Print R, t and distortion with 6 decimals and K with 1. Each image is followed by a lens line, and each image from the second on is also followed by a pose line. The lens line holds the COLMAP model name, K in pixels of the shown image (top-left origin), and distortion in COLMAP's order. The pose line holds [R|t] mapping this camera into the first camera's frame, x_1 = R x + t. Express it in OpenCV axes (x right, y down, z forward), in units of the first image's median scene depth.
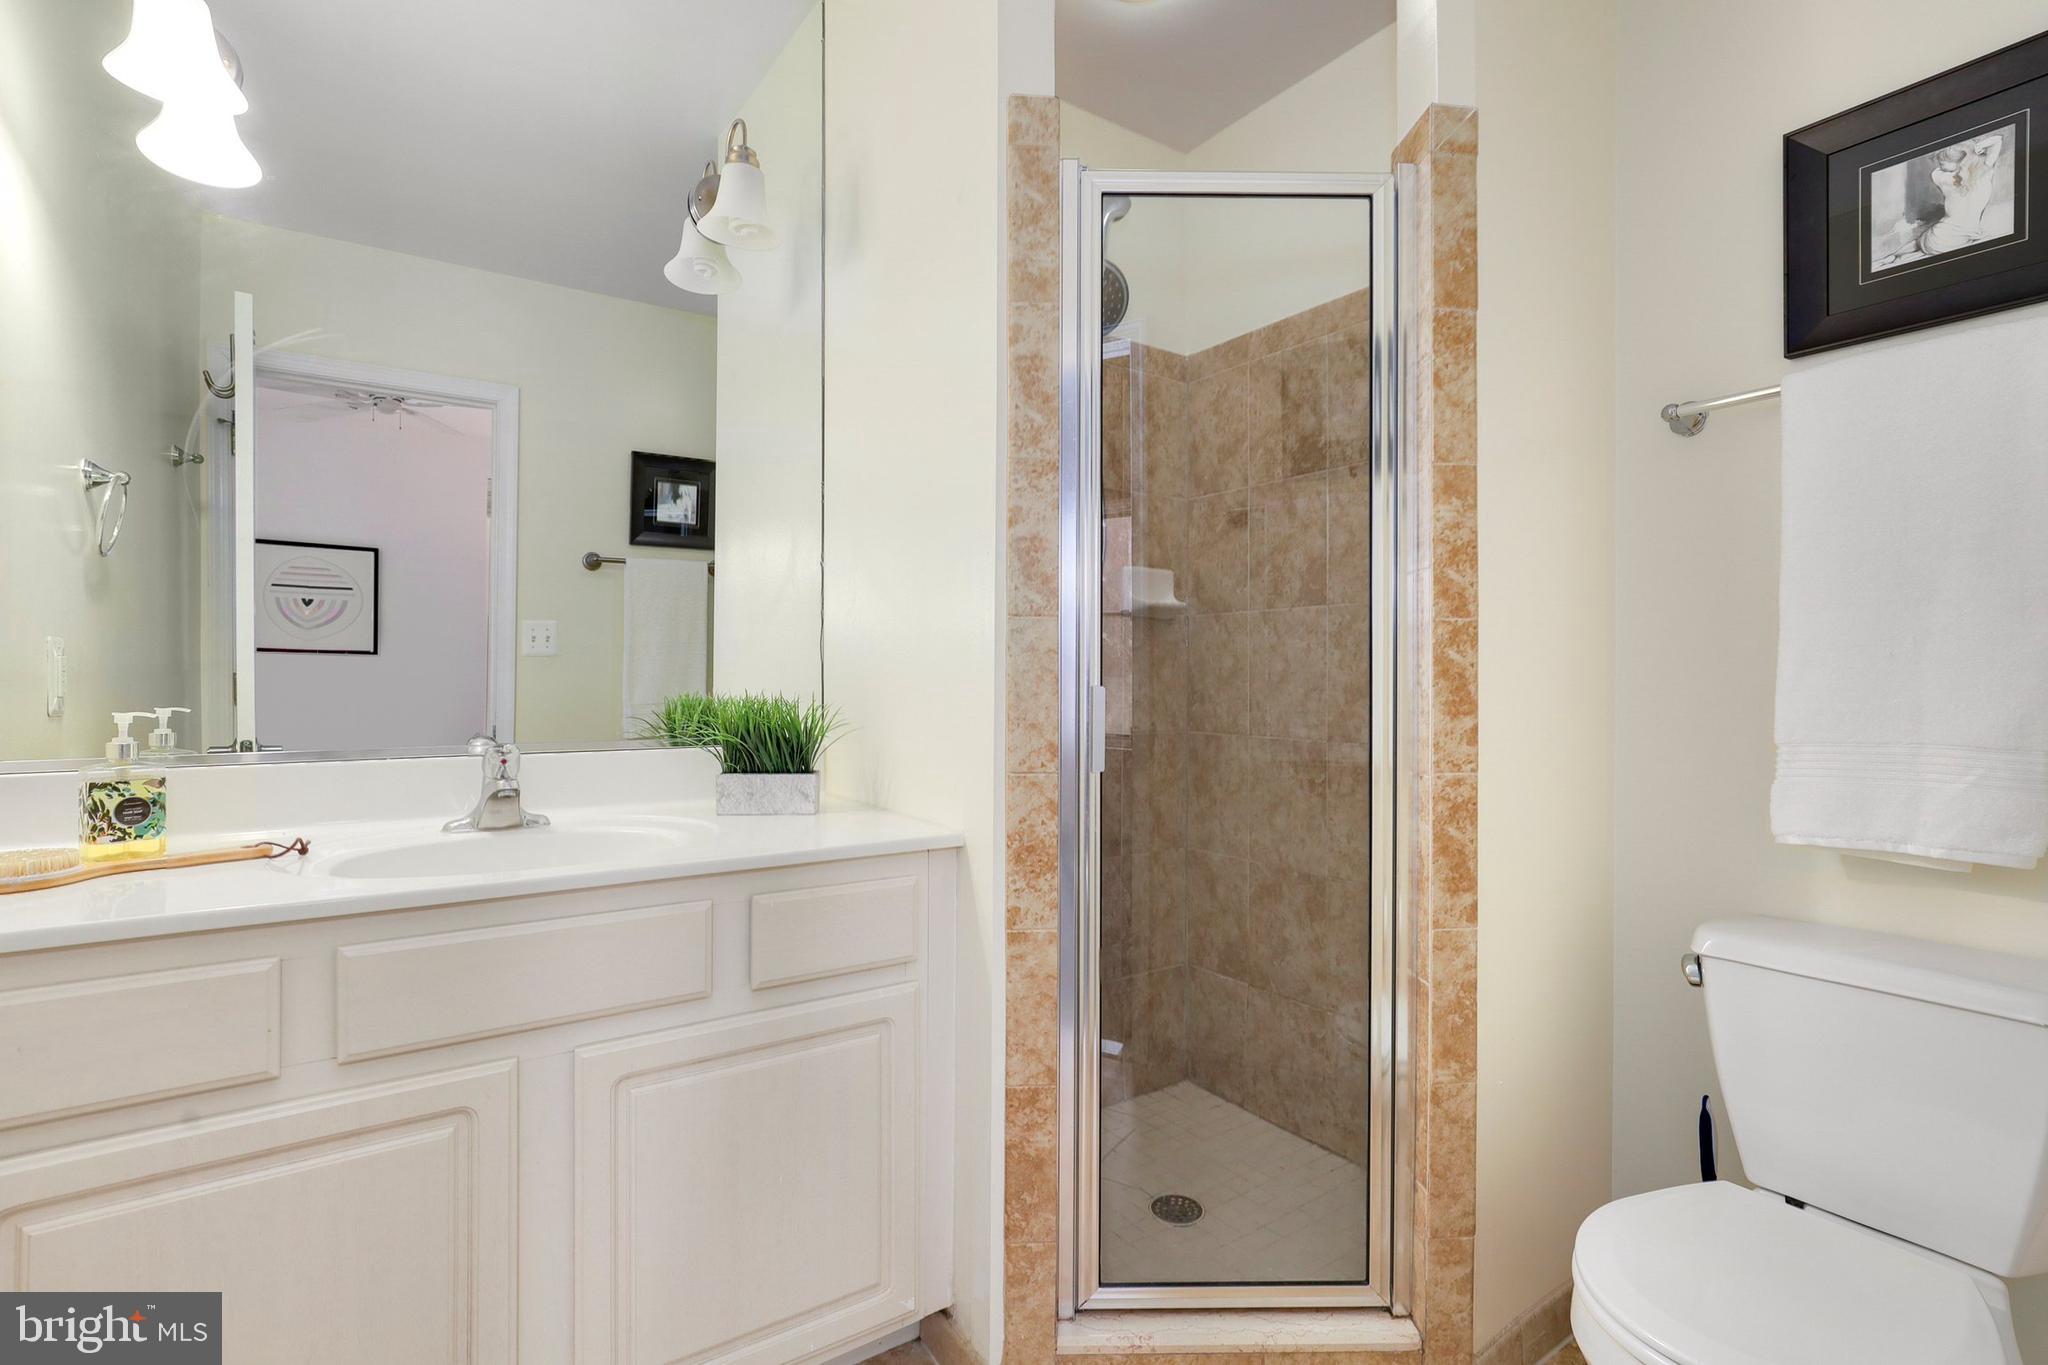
lens RADIAL K [[988.4, 0, 1012.6], [0, 988.4, 678.8], [0, 0, 1]] dist [-0.001640, 0.000441]
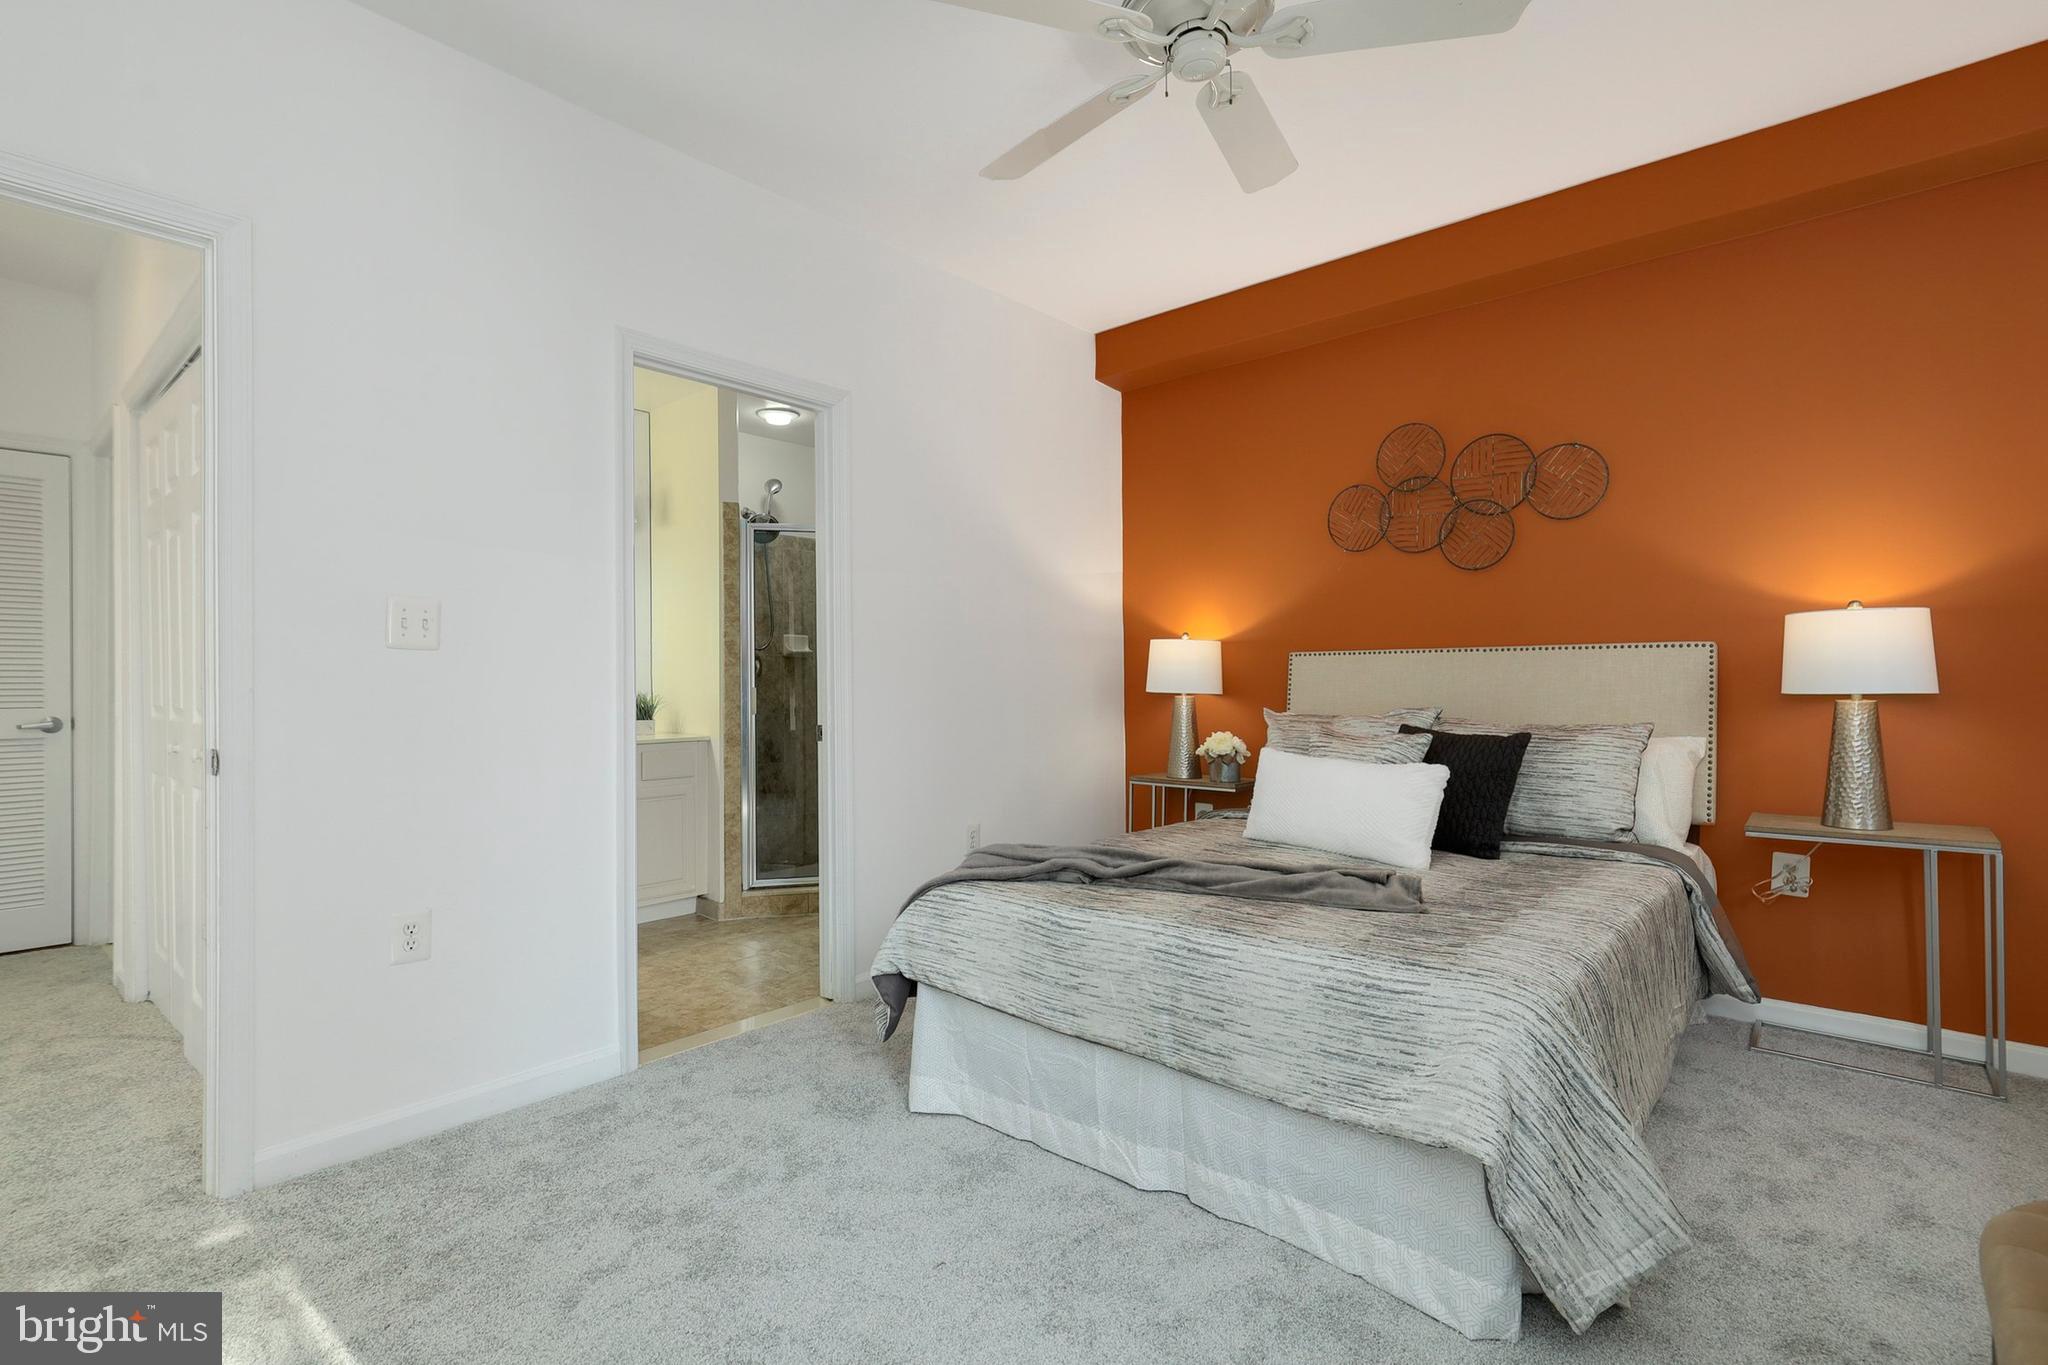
lens RADIAL K [[988.4, 0, 1012.6], [0, 988.4, 678.8], [0, 0, 1]] dist [-0.001640, 0.000441]
pose [[0.970276, -0.007543, 0.241883, 0.126989], [0.010268, 0.999897, -0.010006, 0.021445], [-0.241783, 0.012192, 0.970254, -2.306963]]
